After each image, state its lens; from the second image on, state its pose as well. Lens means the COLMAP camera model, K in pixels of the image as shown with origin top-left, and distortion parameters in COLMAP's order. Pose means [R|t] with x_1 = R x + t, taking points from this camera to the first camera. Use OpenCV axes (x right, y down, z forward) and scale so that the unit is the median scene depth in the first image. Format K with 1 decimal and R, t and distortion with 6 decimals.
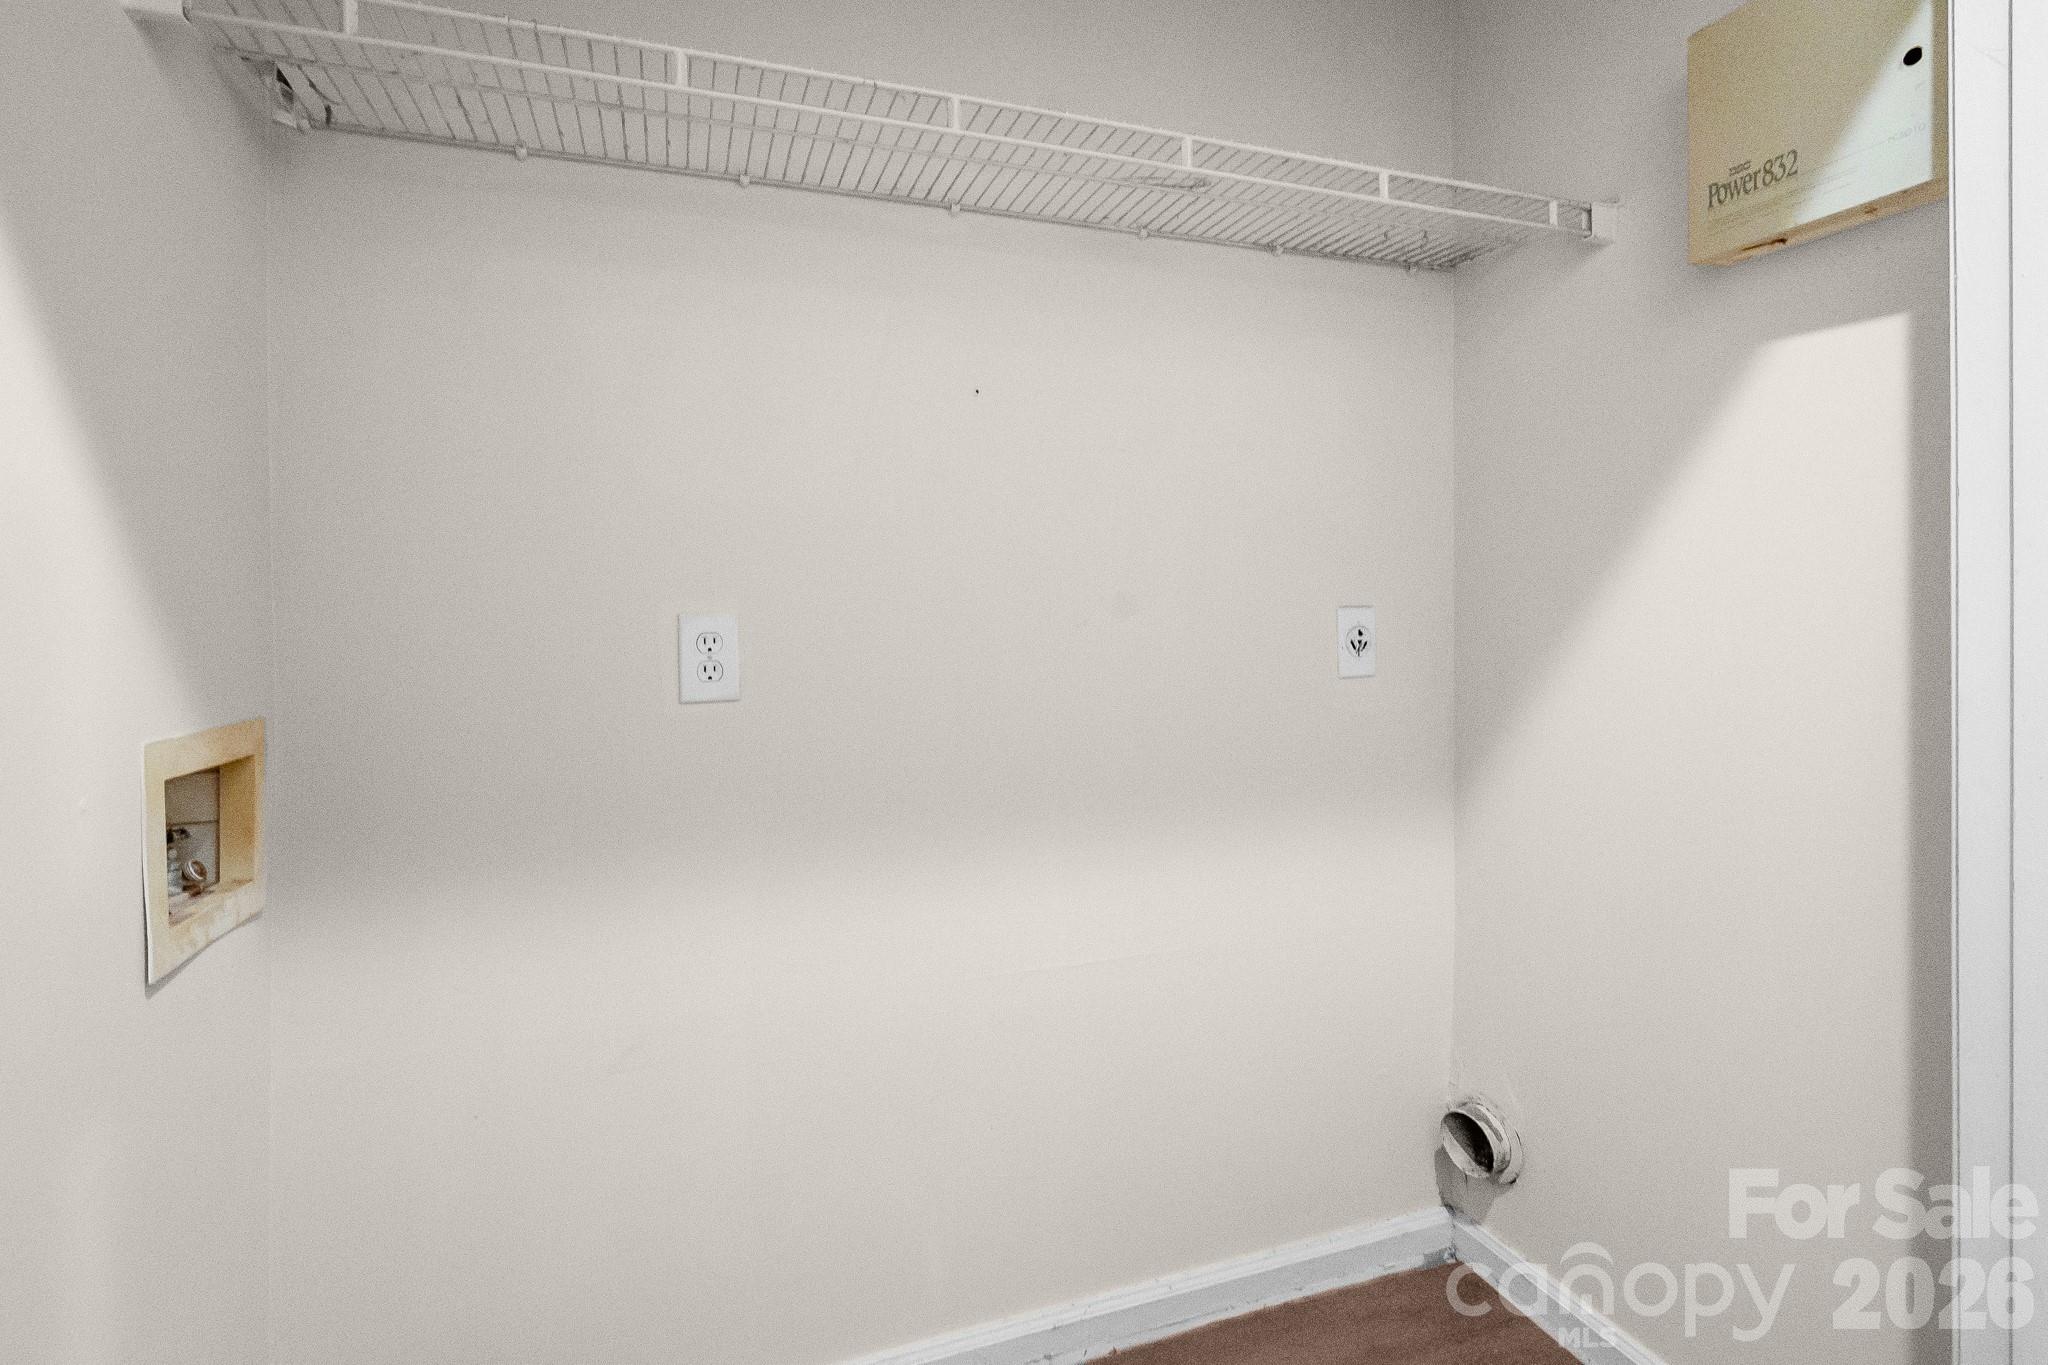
lens RADIAL K [[994.6, 0, 1042.9], [0, 994.6, 636.4], [0, 0, 1]] dist [0.005346, 0.000174]
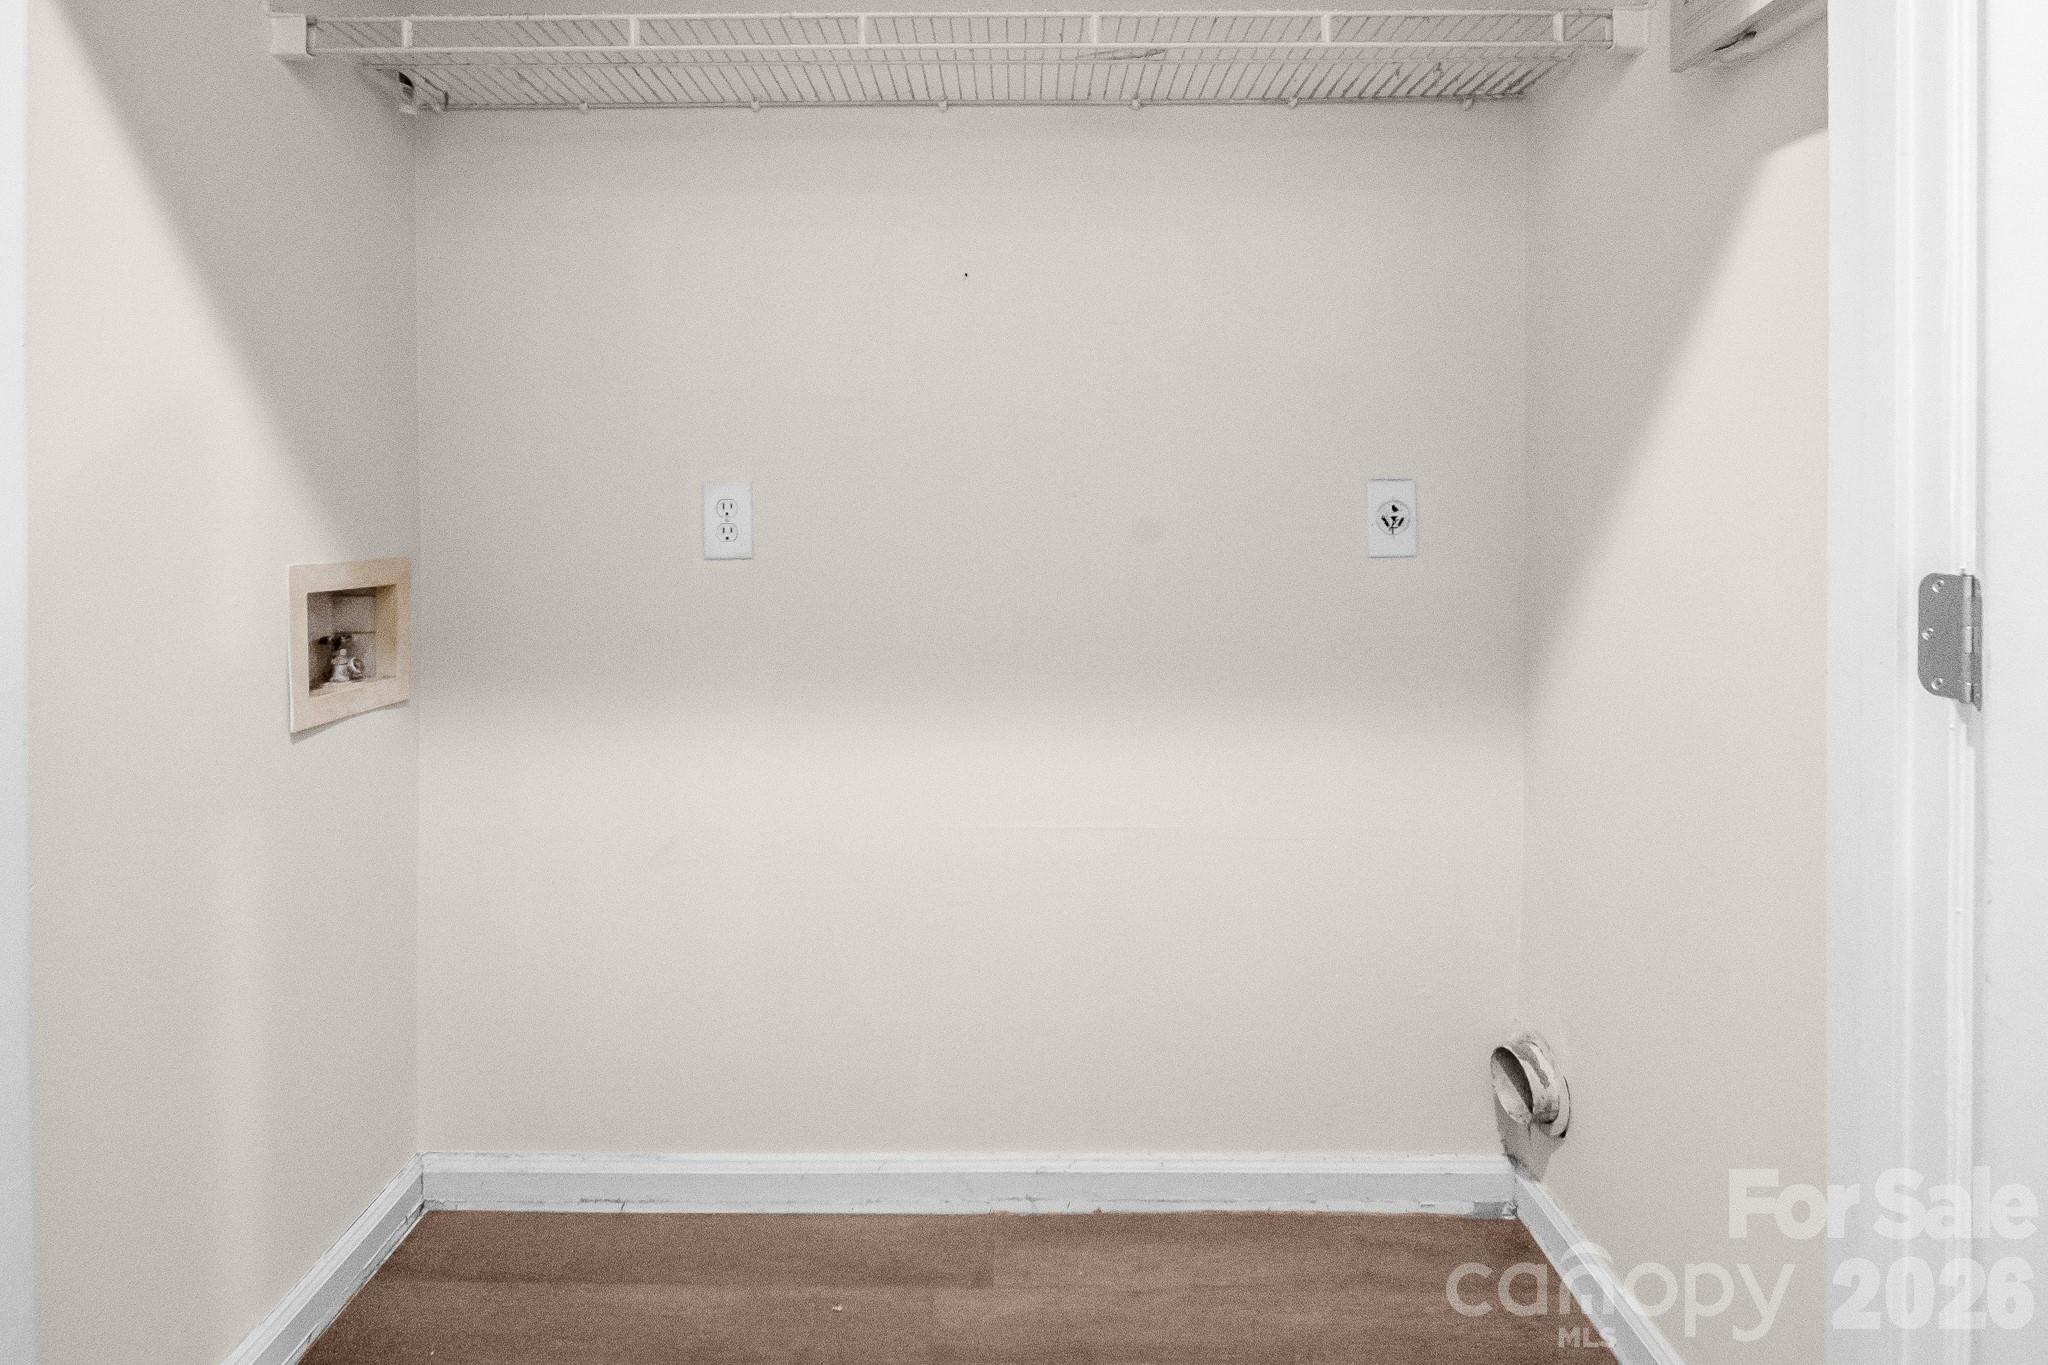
lens RADIAL K [[994.6, 0, 985.0], [0, 994.6, 547.1], [0, 0, 1]] dist [0.005346, 0.000174]
pose [[0.938410, 0.015837, -0.345160, 0.295021], [-0.014426, 0.999874, 0.006656, 0.033383], [0.345222, -0.001267, 0.938520, 0.006257]]
